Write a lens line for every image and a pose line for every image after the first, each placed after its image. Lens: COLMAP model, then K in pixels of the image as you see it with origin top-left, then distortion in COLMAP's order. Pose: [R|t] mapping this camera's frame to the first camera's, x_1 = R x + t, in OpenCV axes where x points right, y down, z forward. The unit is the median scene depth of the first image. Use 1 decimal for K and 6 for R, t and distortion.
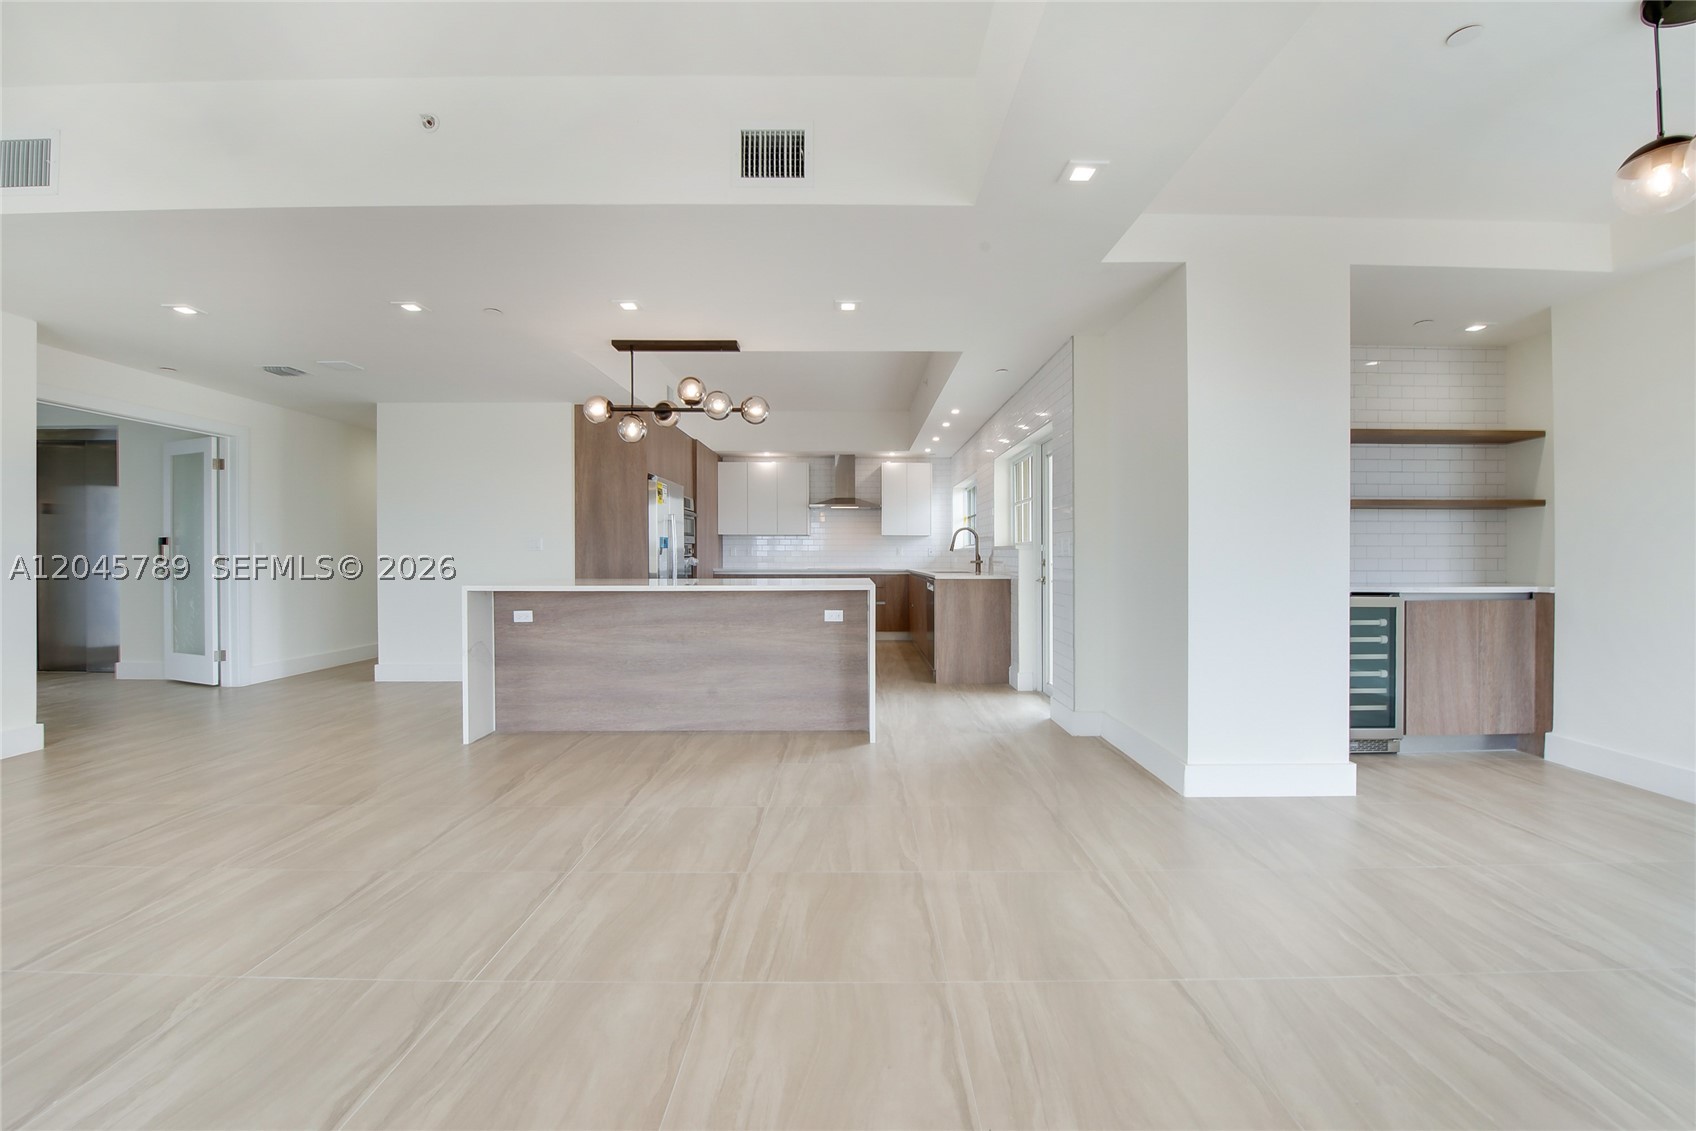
lens RADIAL K [[674.8, 0, 862.2], [0, 674.8, 562.3], [0, 0, 1]] dist [-0.019205, -0.000092]
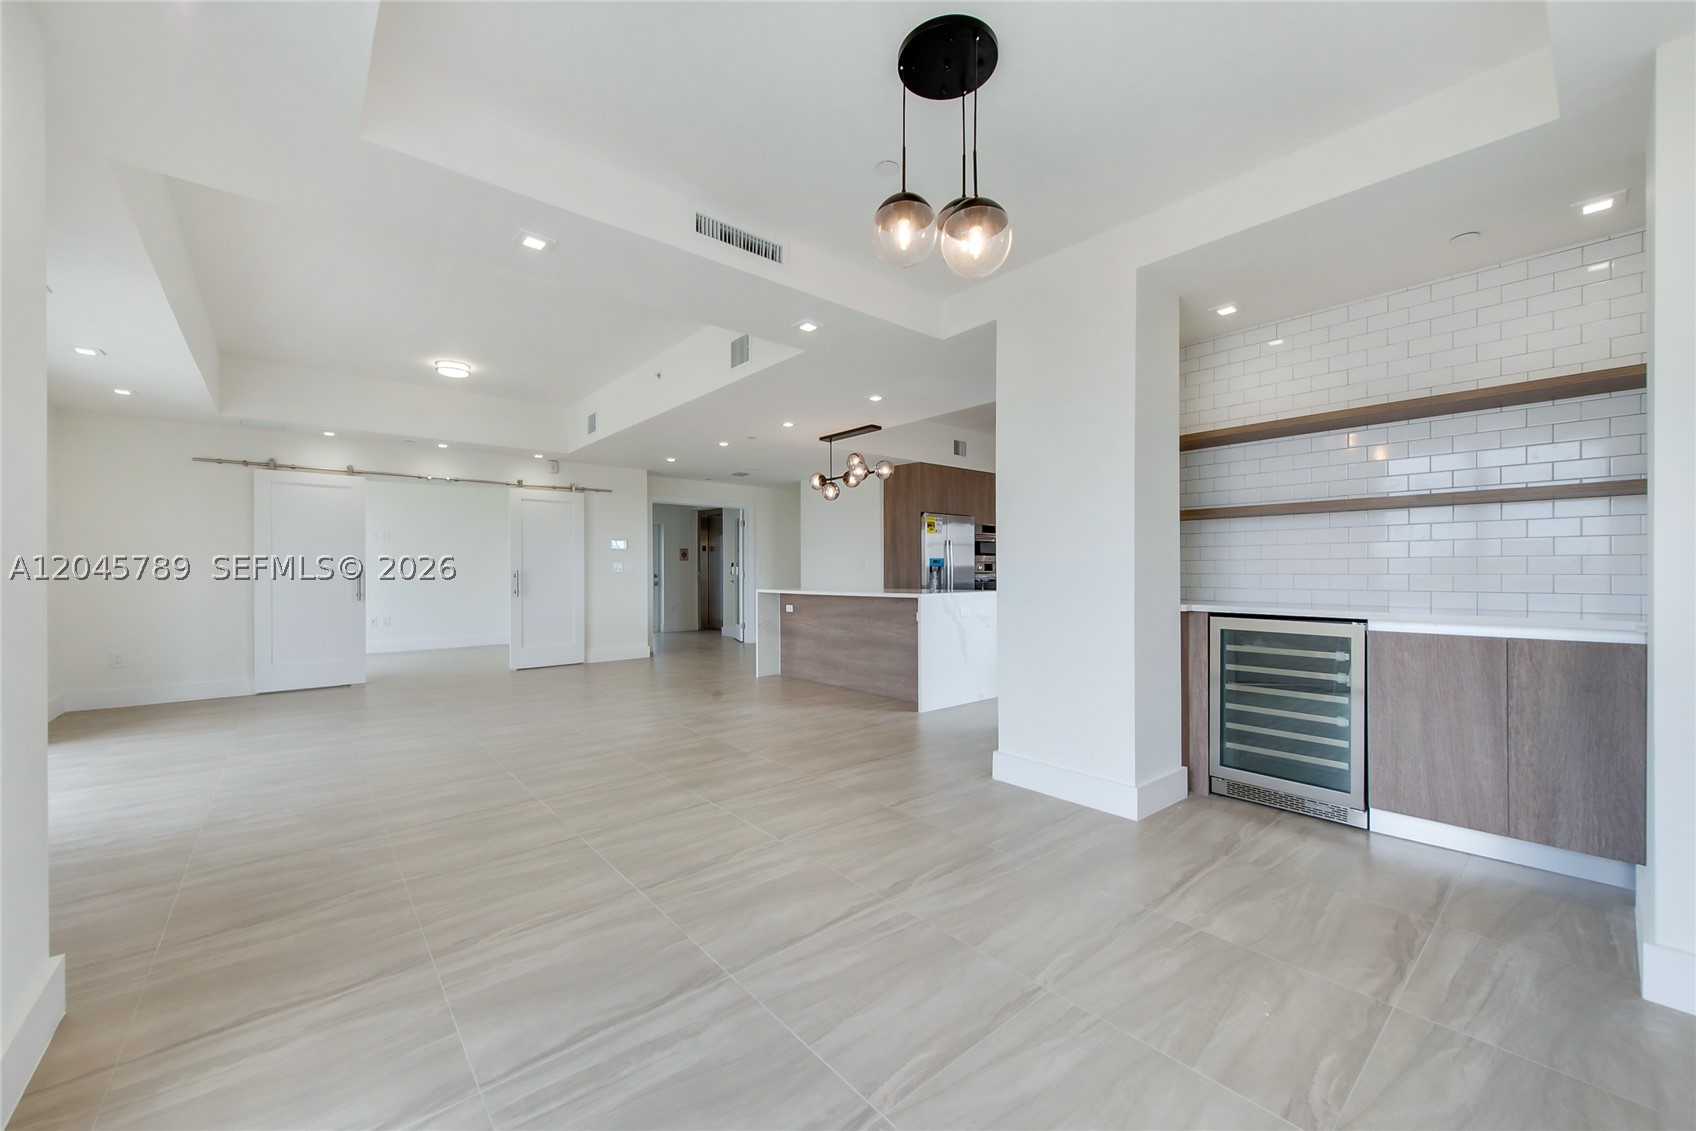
lens RADIAL K [[660.5, 0, 853.6], [0, 660.5, 577.7], [0, 0, 1]] dist [-0.000189, -0.000050]
pose [[0.644405, 0.004624, -0.764671, 0.870118], [-0.005394, 0.999984, 0.001502, -0.000237], [0.764666, 0.003157, 0.644419, 0.050936]]
